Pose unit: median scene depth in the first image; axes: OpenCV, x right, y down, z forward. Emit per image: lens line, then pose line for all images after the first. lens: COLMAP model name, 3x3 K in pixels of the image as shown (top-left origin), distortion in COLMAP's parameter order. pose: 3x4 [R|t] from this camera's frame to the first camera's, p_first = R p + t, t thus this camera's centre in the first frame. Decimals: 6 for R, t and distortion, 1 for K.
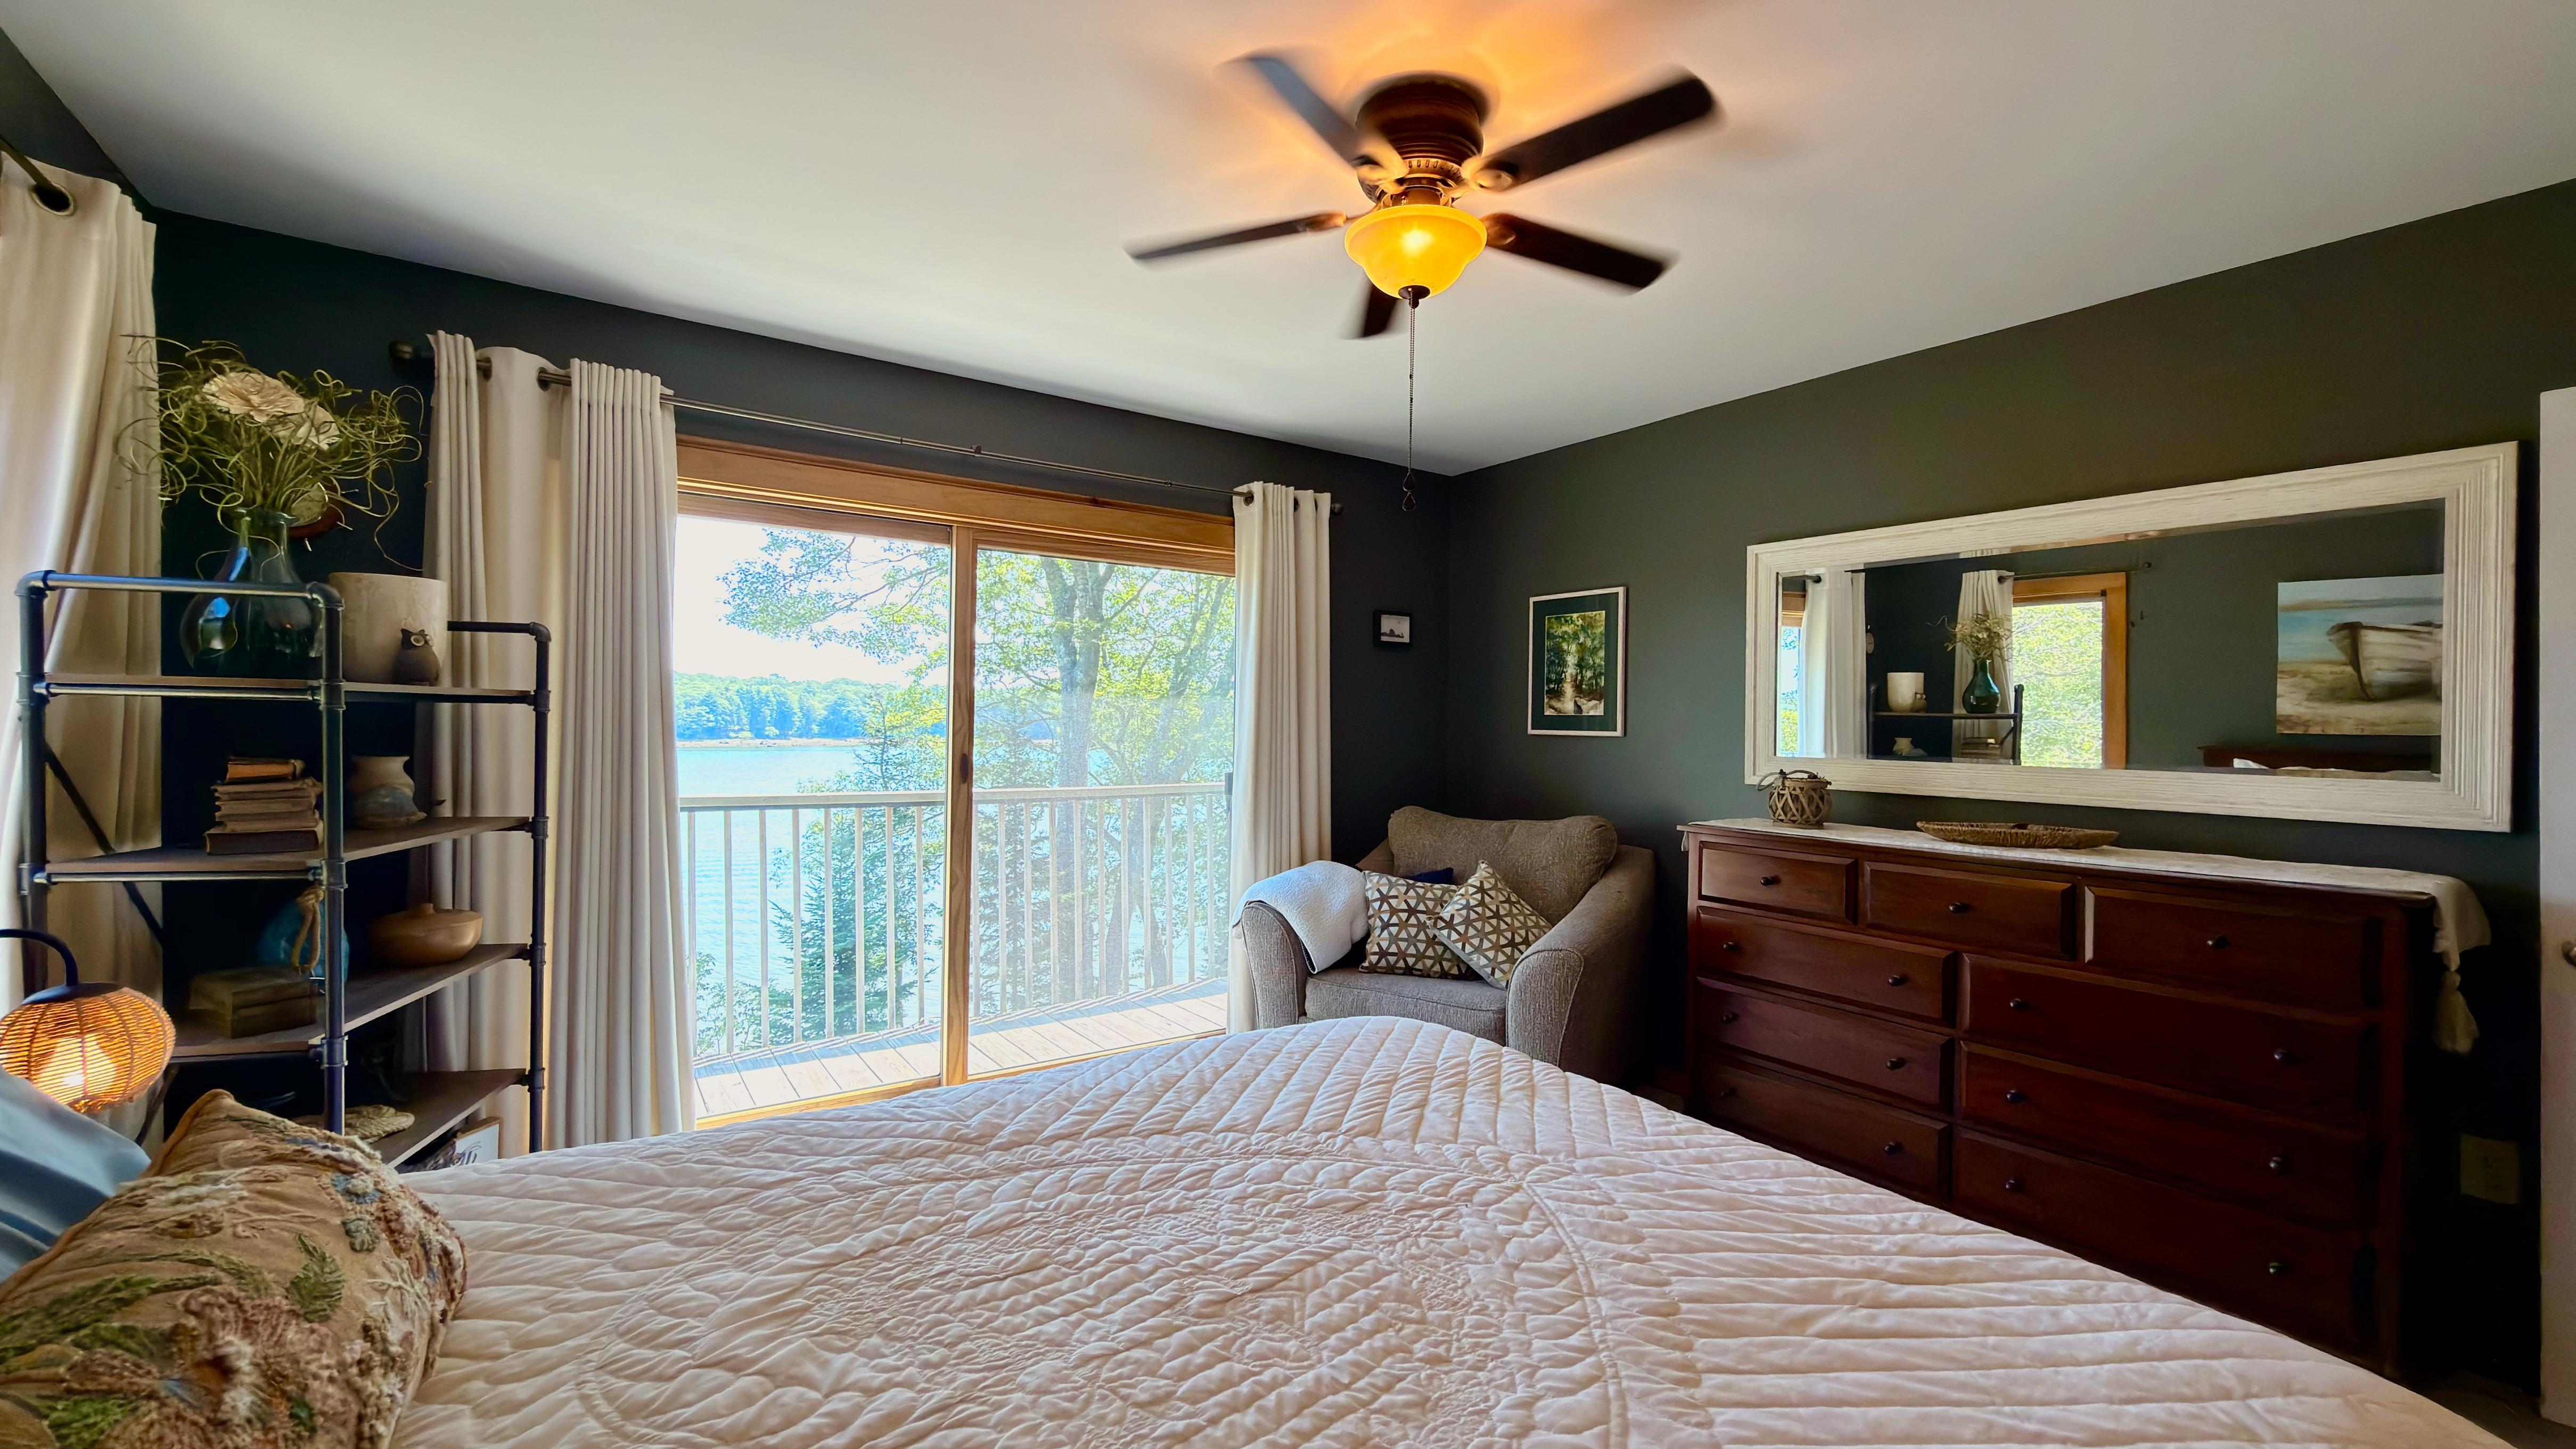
lens RADIAL K [[1034.0, 0, 1299.4], [0, 1034.0, 715.3], [0, 0, 1]] dist [-0.003226, 0.000868]
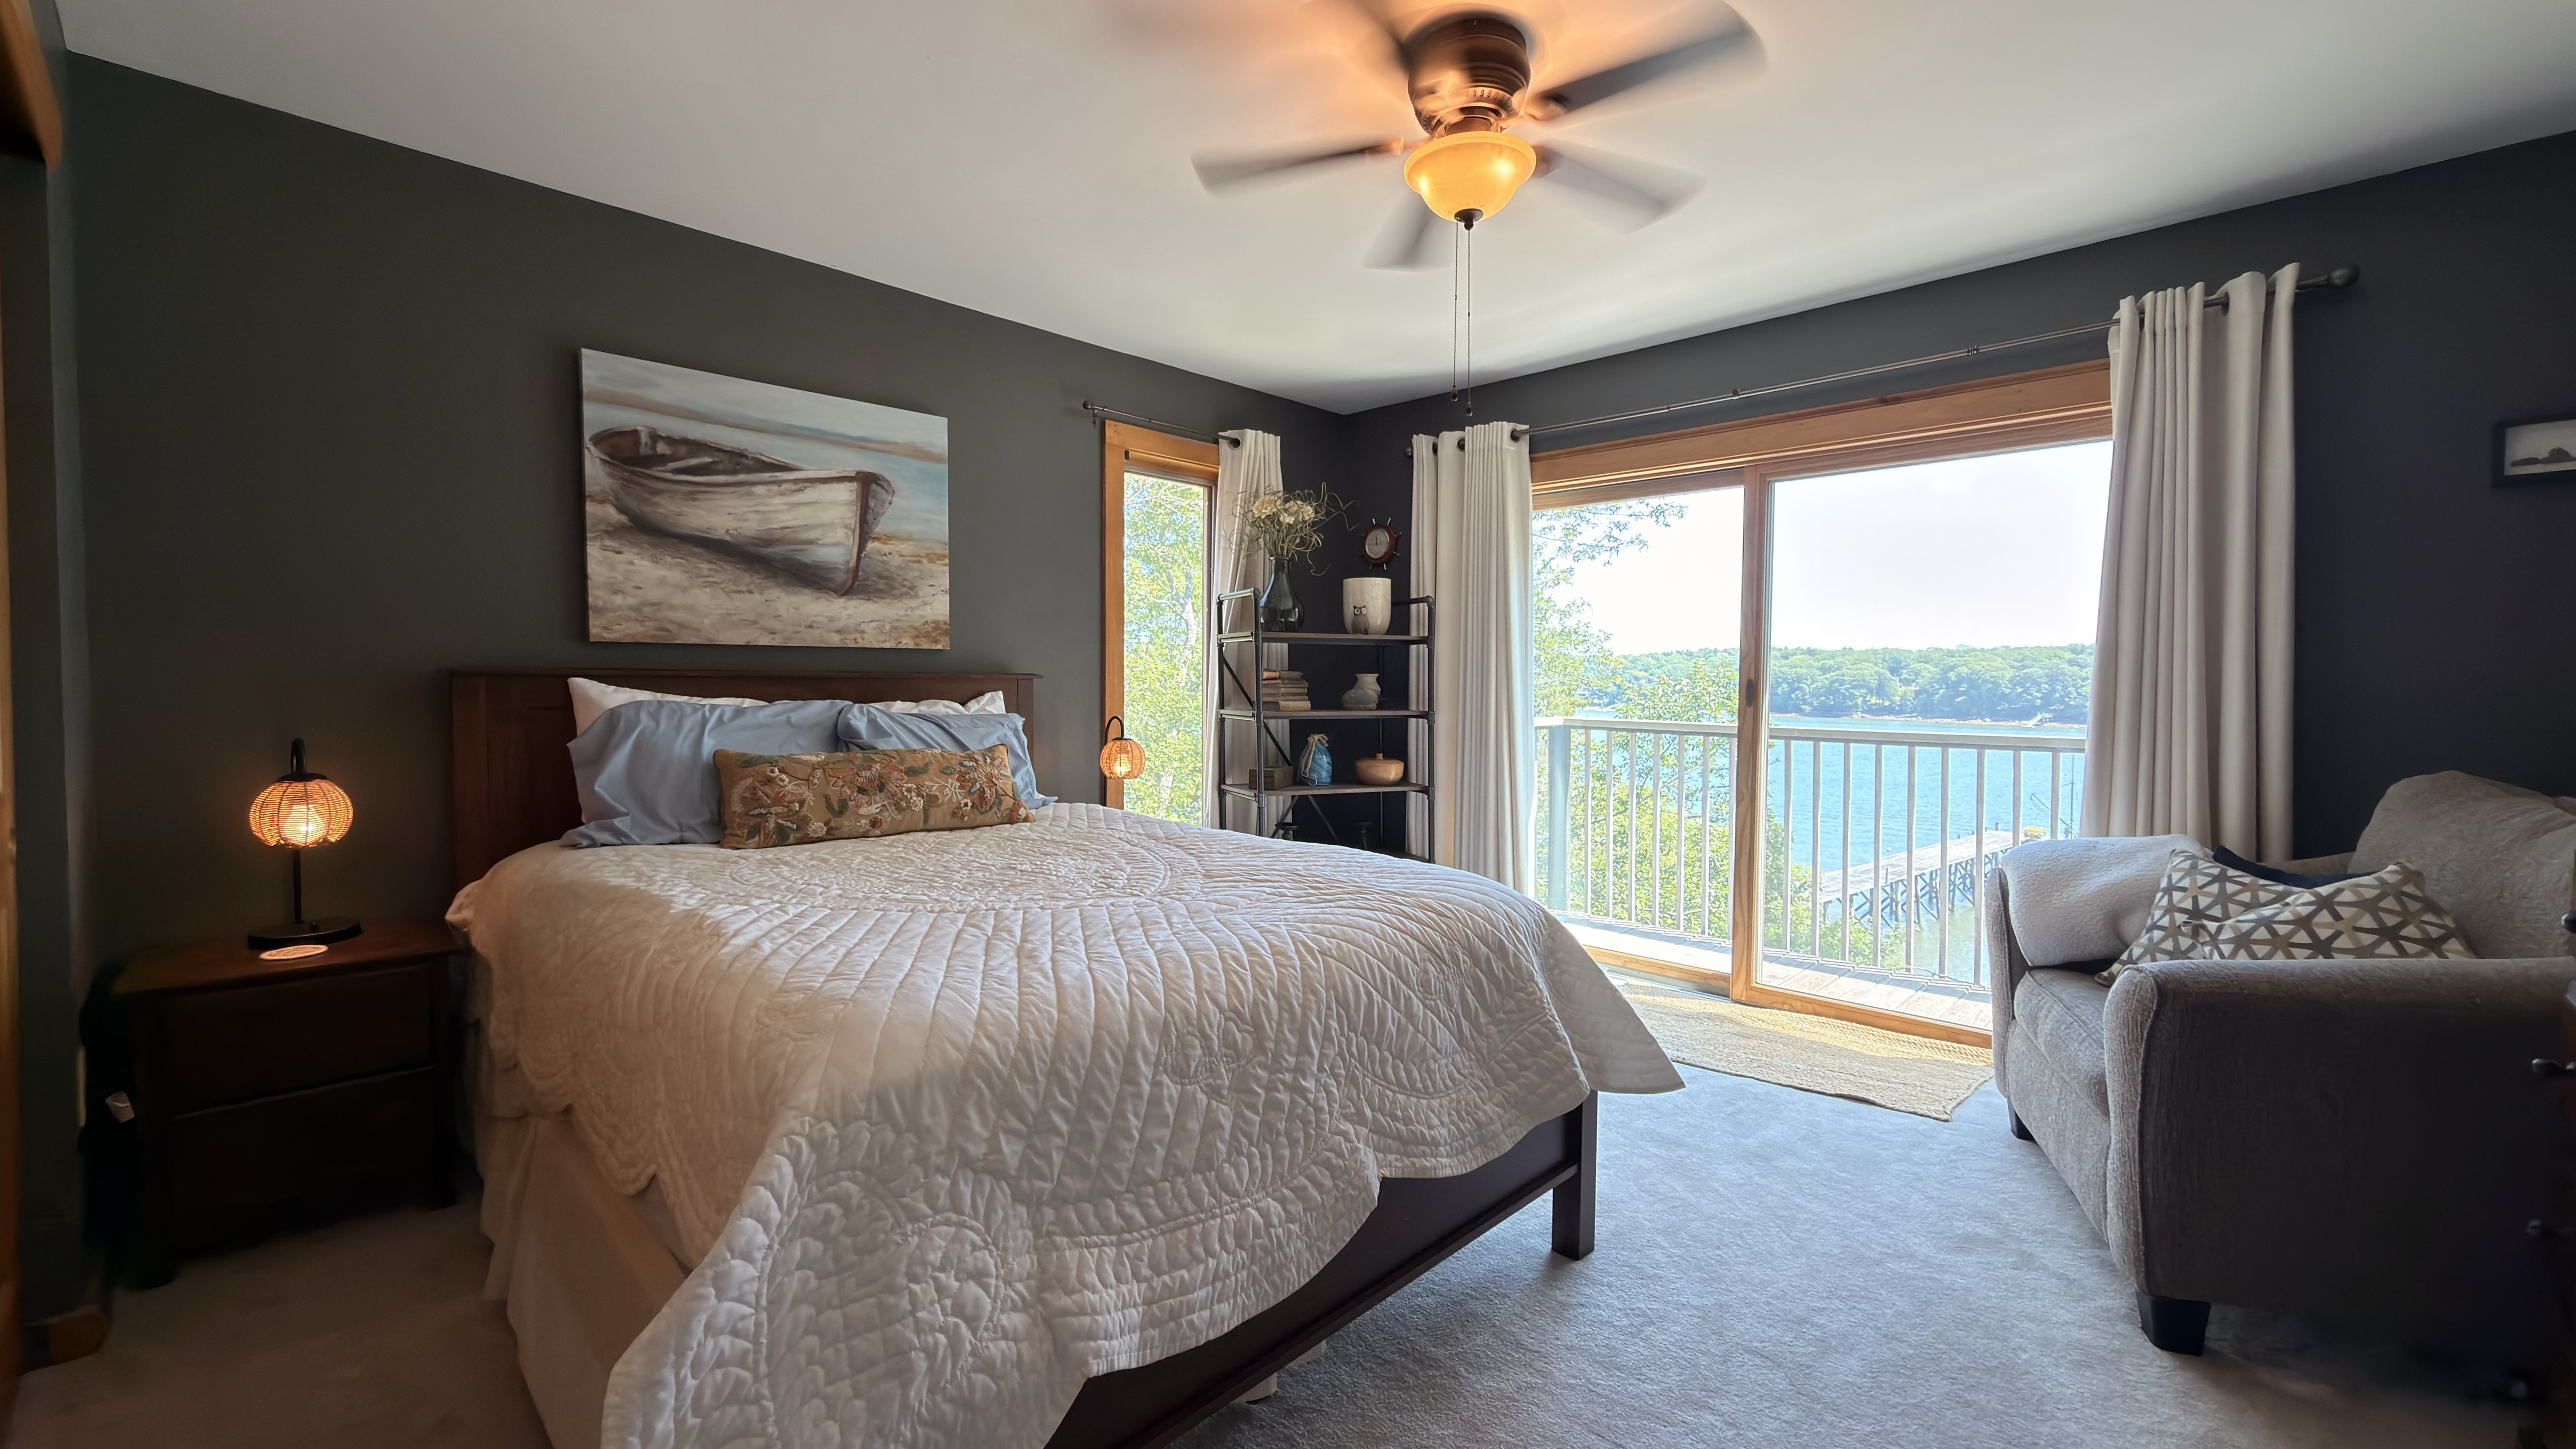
lens RADIAL K [[1034.0, 0, 1280.2], [0, 1034.0, 706.4], [0, 0, 1]] dist [-0.003226, 0.000868]
pose [[0.180003, 0.006648, -0.983644, 0.182553], [0.002189, 0.999972, 0.007159, 0.016432], [0.983664, -0.003442, 0.179983, 0.095794]]
